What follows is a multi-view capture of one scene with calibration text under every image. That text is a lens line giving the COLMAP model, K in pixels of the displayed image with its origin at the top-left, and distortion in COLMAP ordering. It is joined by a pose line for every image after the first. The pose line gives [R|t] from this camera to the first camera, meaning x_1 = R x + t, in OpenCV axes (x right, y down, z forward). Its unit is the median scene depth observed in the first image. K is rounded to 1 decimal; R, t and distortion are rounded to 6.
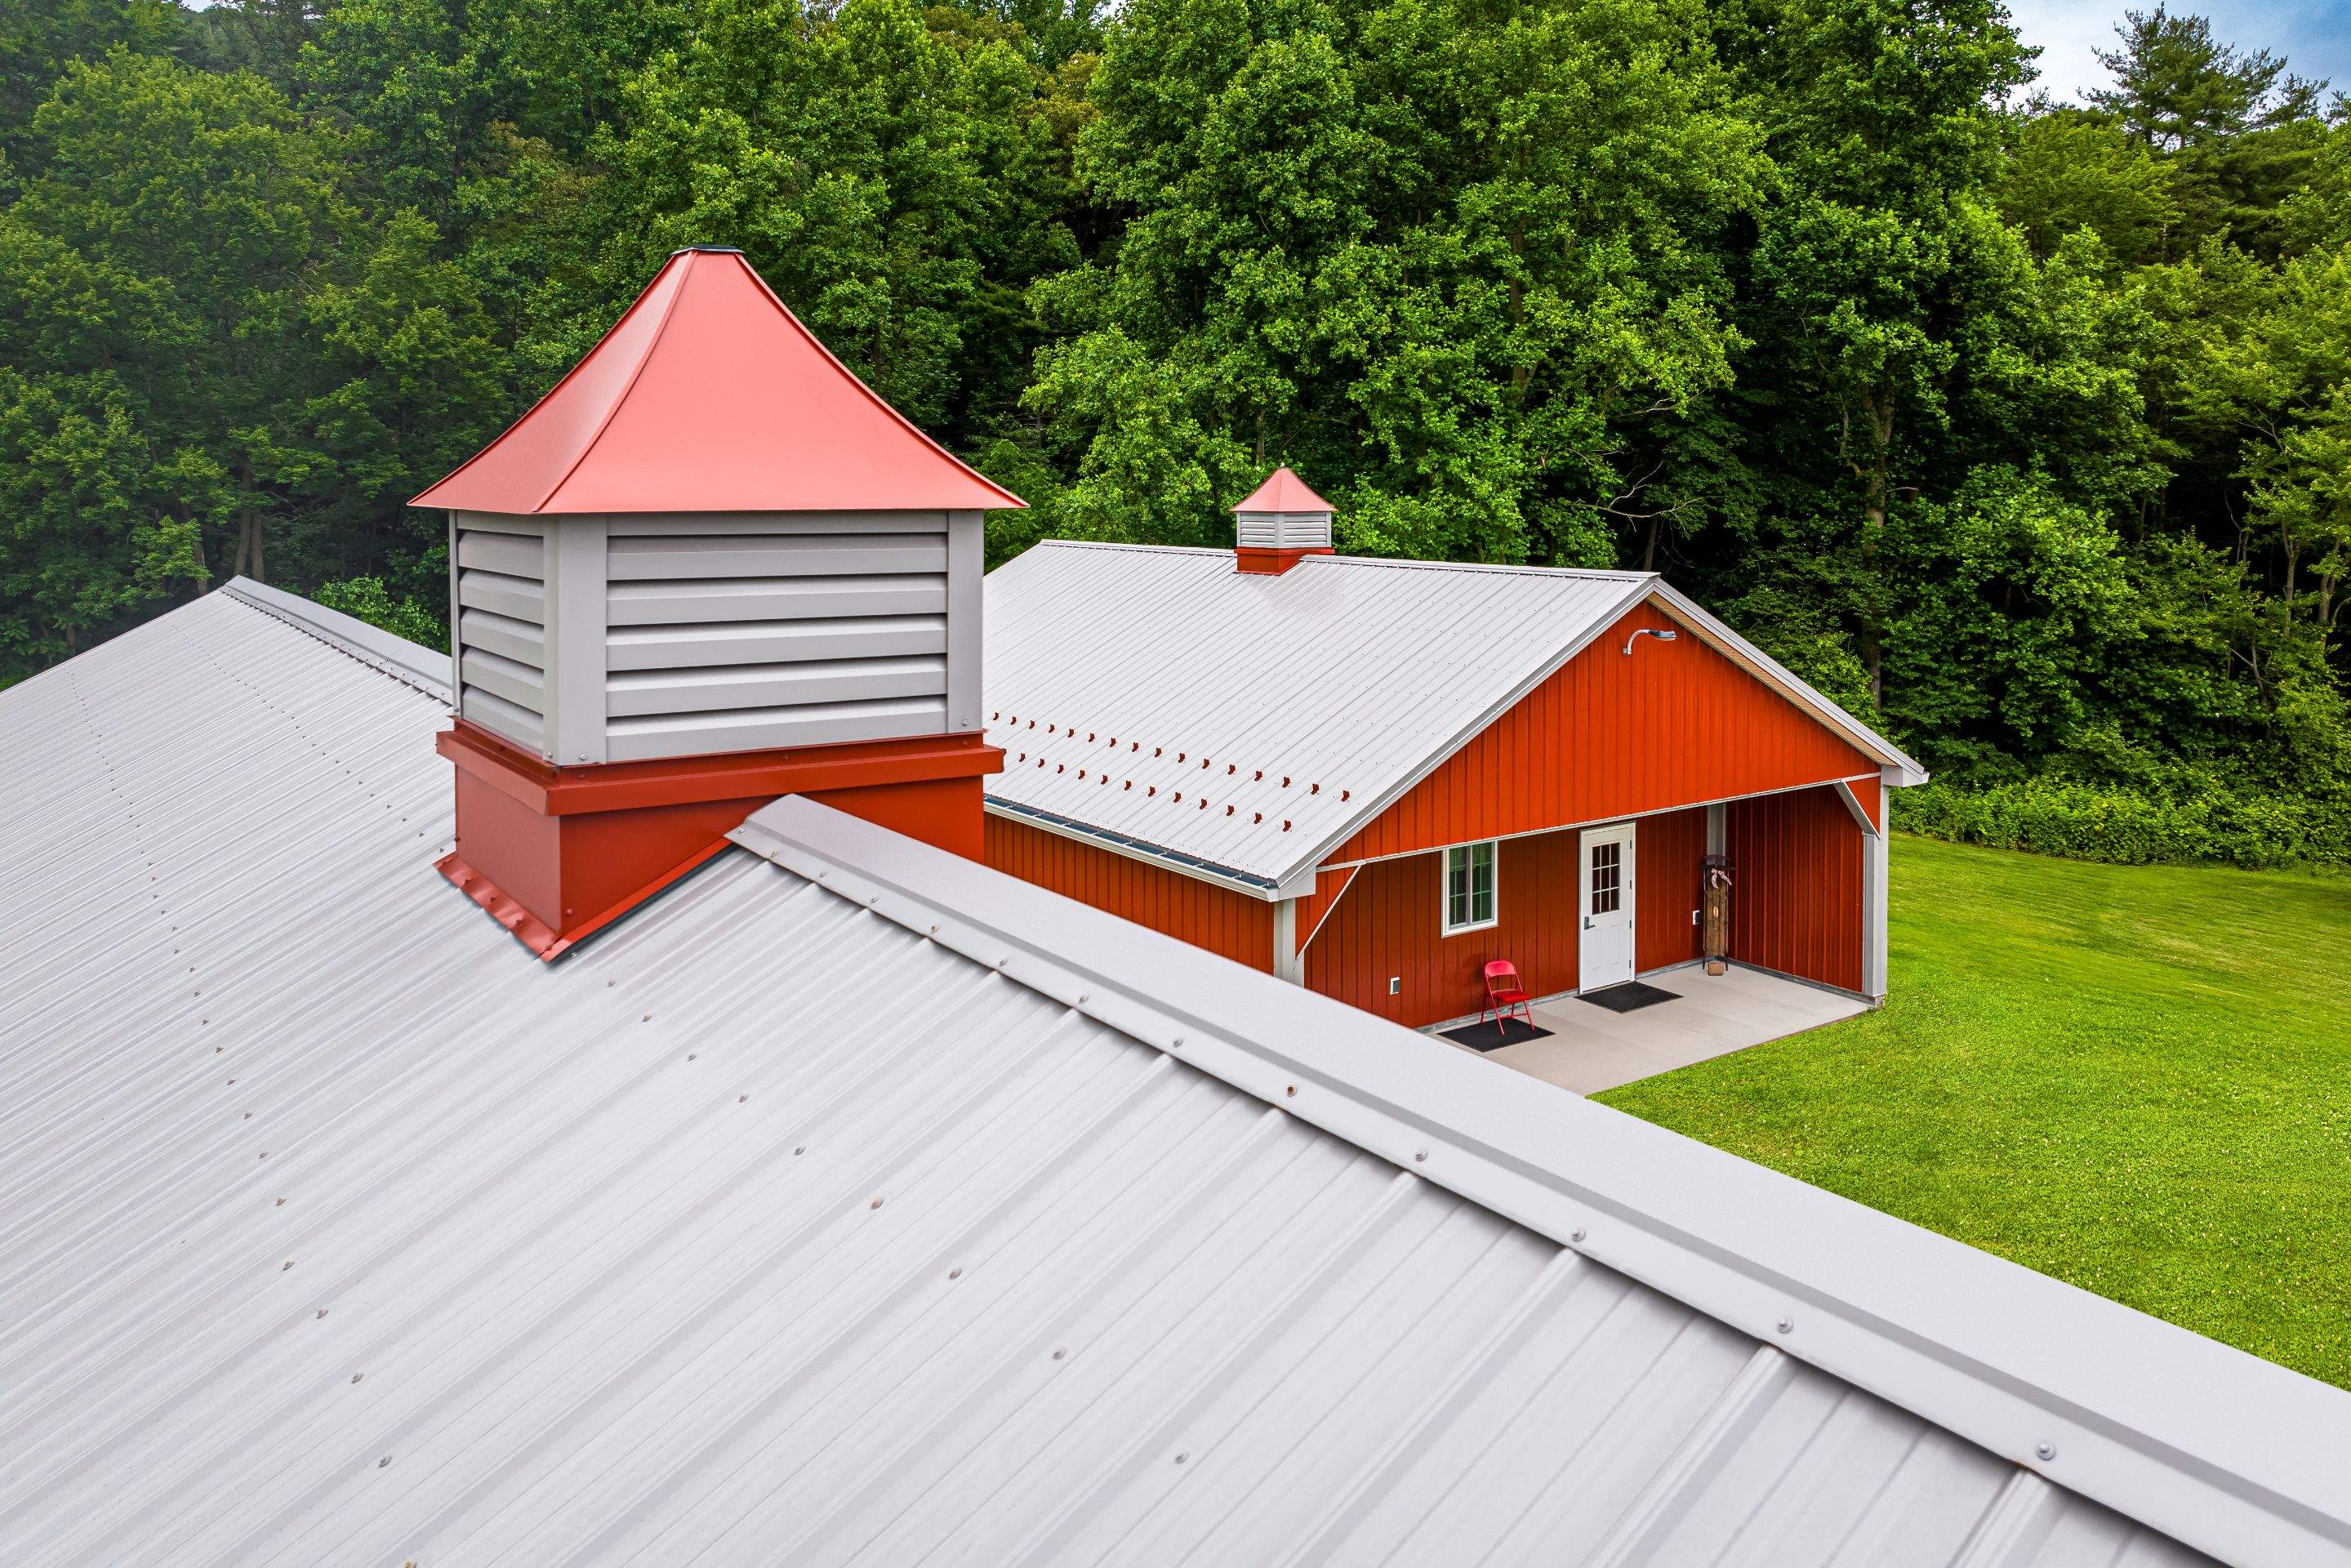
lens RADIAL K [[1733.8, 0, 1177.4], [0, 1733.8, 514.6], [0, 0, 1]] dist [-0.009562, -0.002212]
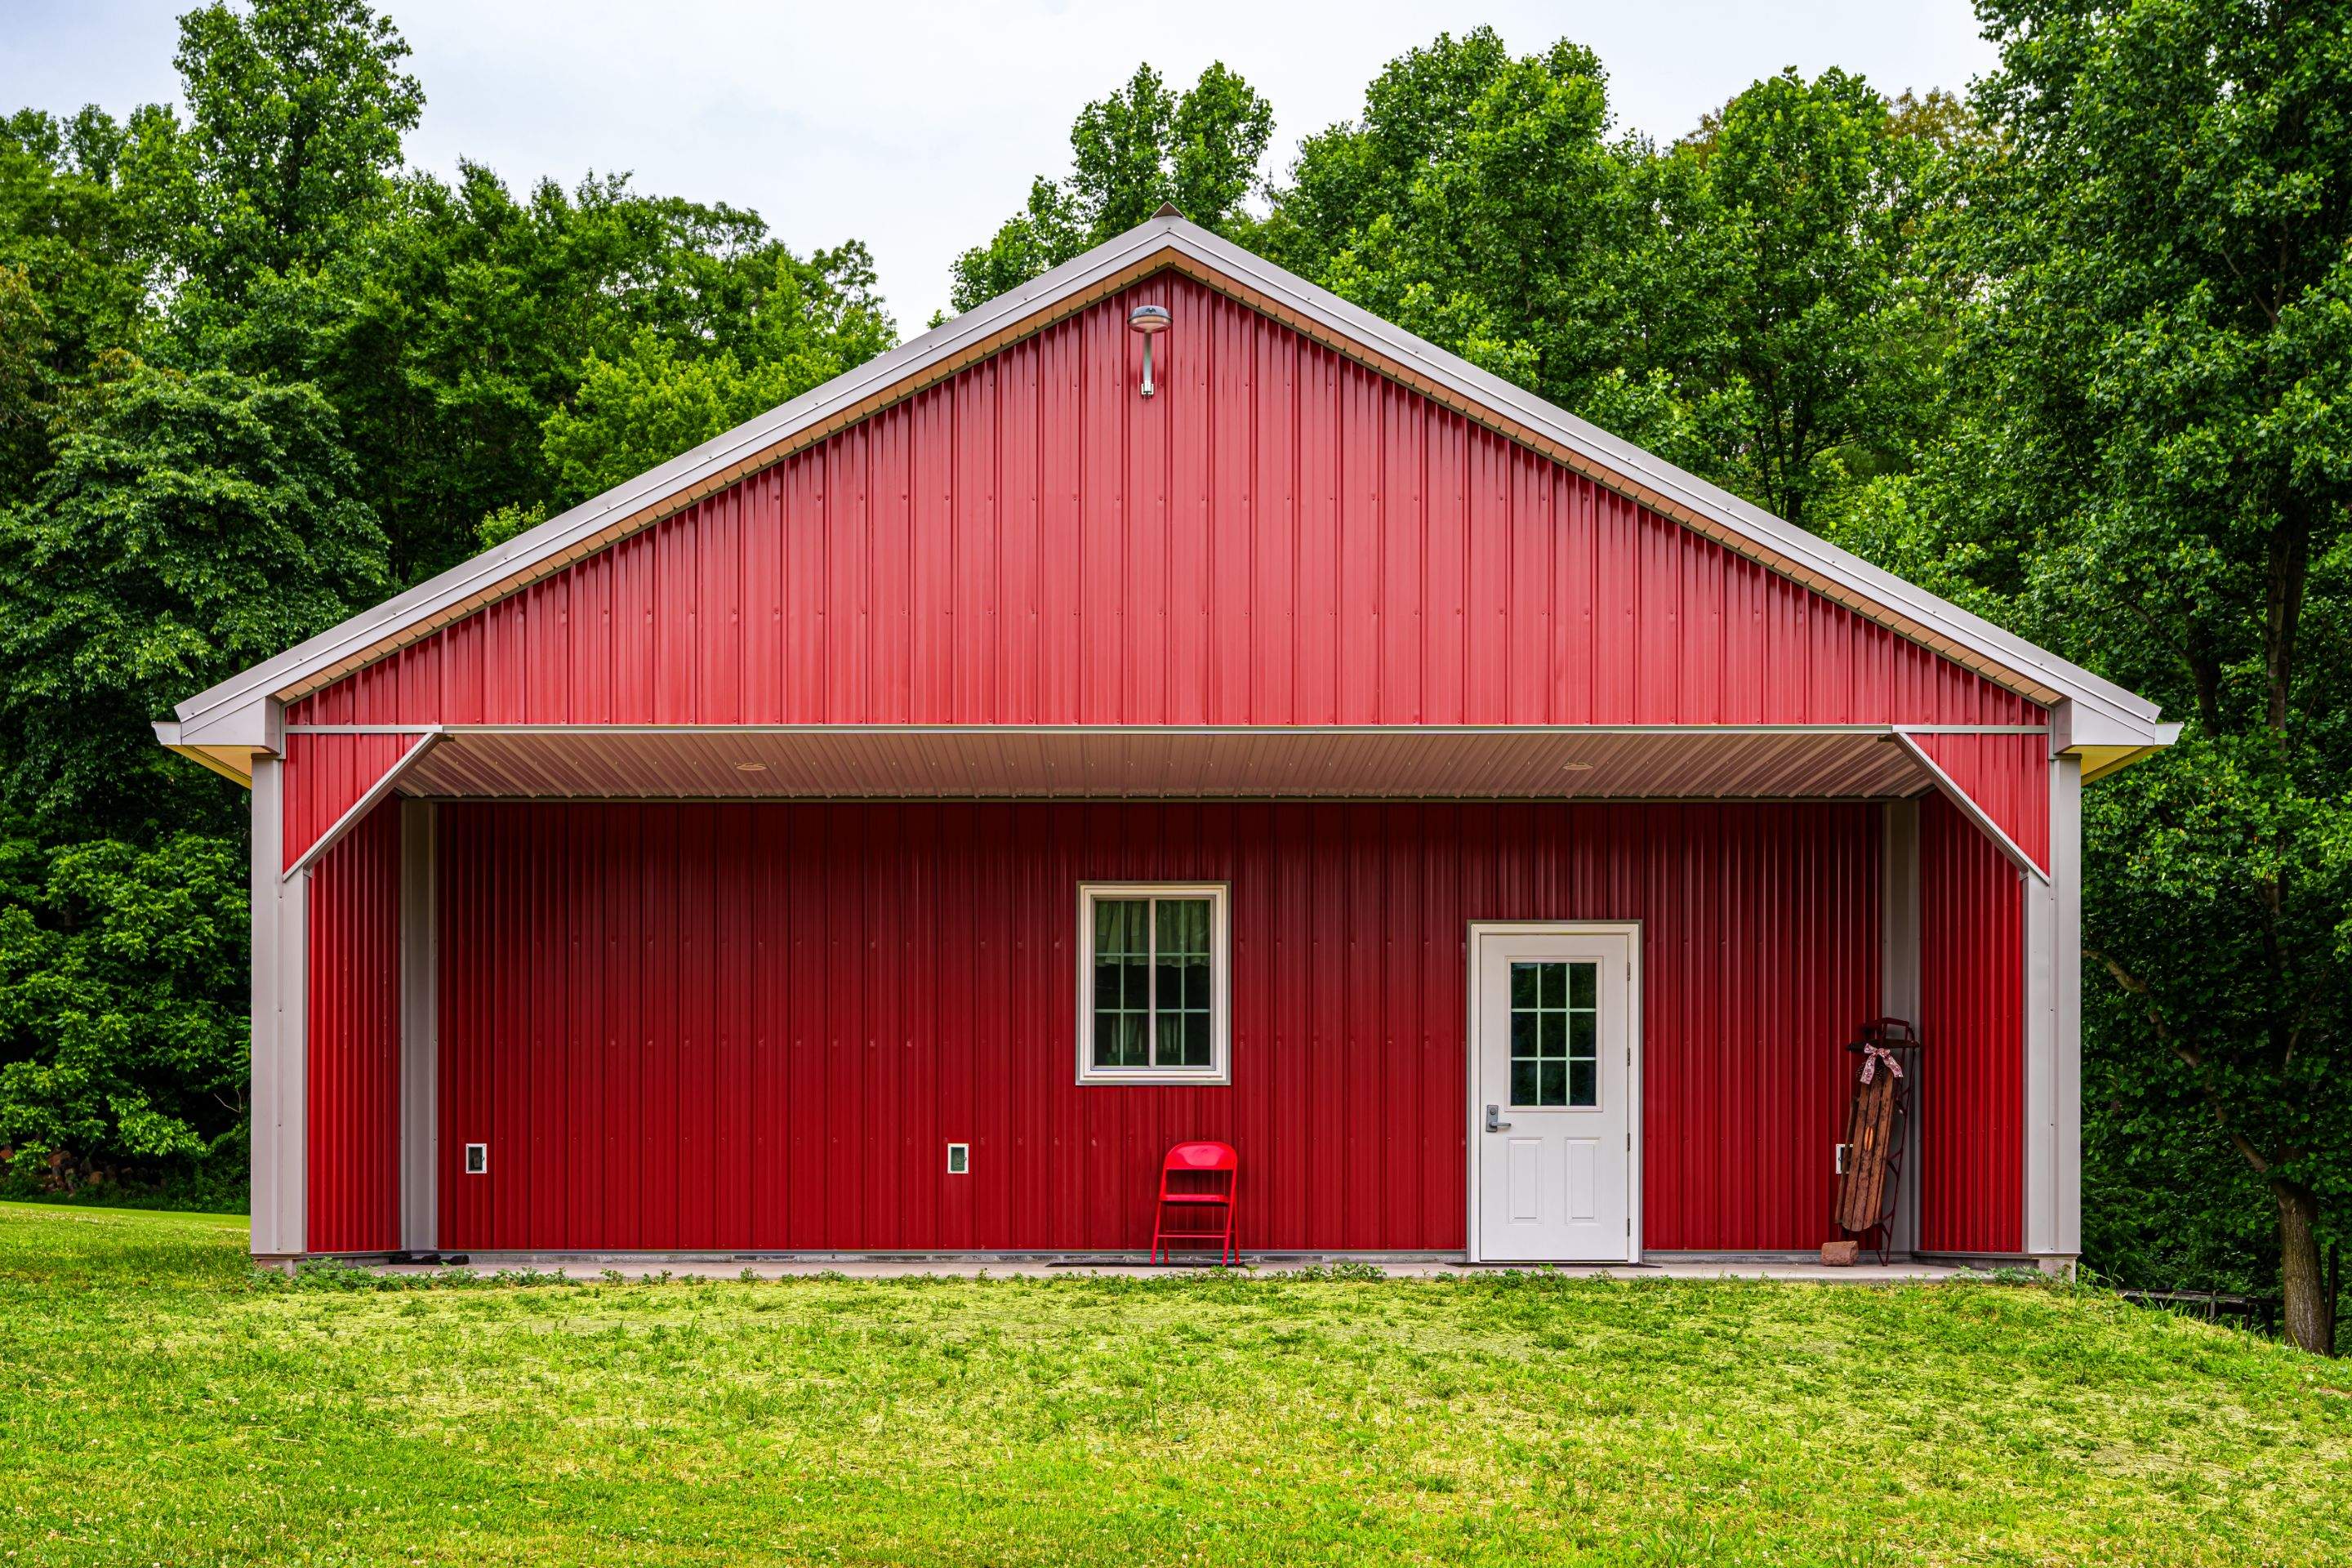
lens RADIAL K [[2962.6, 0, 1137.7], [0, 2962.6, 1232.3], [0, 0, 1]] dist [0.004247, 0.029758]
pose [[0.820403, 0.002787, -0.571779, 0.279081], [-0.011942, 0.999854, -0.012261, 0.124211], [0.571661, 0.016887, 0.820316, 0.120246]]
